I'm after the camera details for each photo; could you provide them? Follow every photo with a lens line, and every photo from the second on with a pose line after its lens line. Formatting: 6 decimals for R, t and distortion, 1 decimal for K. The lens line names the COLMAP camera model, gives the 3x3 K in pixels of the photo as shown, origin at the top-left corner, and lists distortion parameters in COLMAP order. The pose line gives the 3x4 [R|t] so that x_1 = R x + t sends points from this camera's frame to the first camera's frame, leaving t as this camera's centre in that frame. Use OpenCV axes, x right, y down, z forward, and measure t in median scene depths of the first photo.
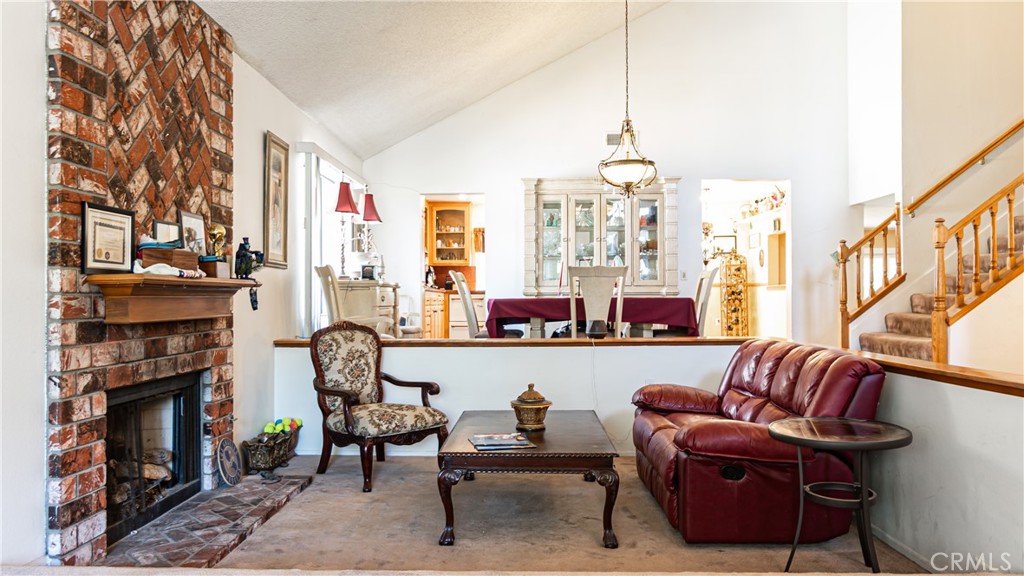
lens RADIAL K [[751.7, 0, 489.4], [0, 751.7, 295.8], [0, 0, 1]] dist [-0.016130, 0.006247]
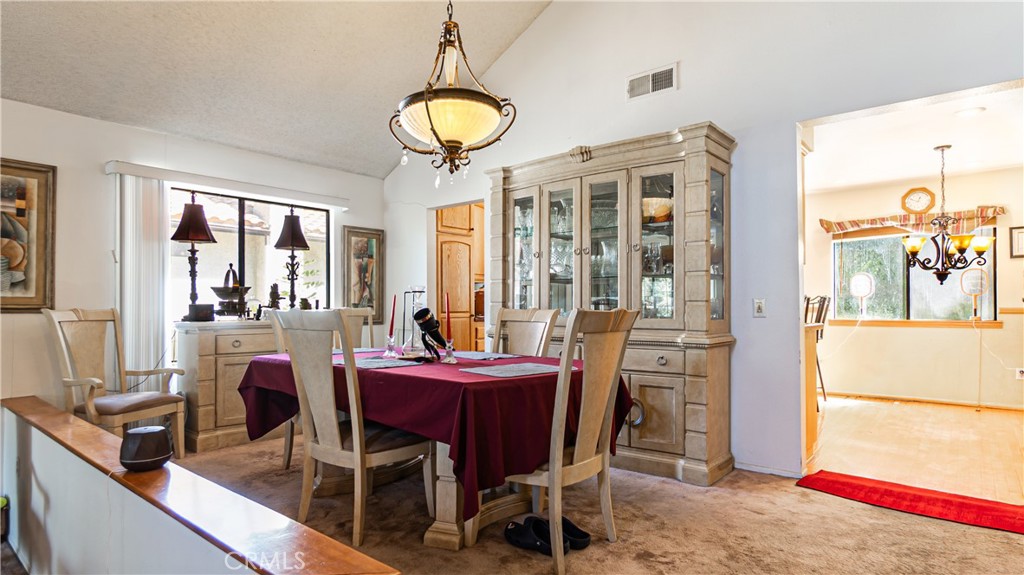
lens RADIAL K [[540.9, 0, 504.4], [0, 540.9, 295.2], [0, 0, 1]] dist [0.000576, -0.001870]
pose [[0.776711, -0.010638, -0.629768, 0.412756], [0.004325, 0.999924, -0.011557, -0.037130], [0.629843, 0.006252, 0.776697, 0.675856]]
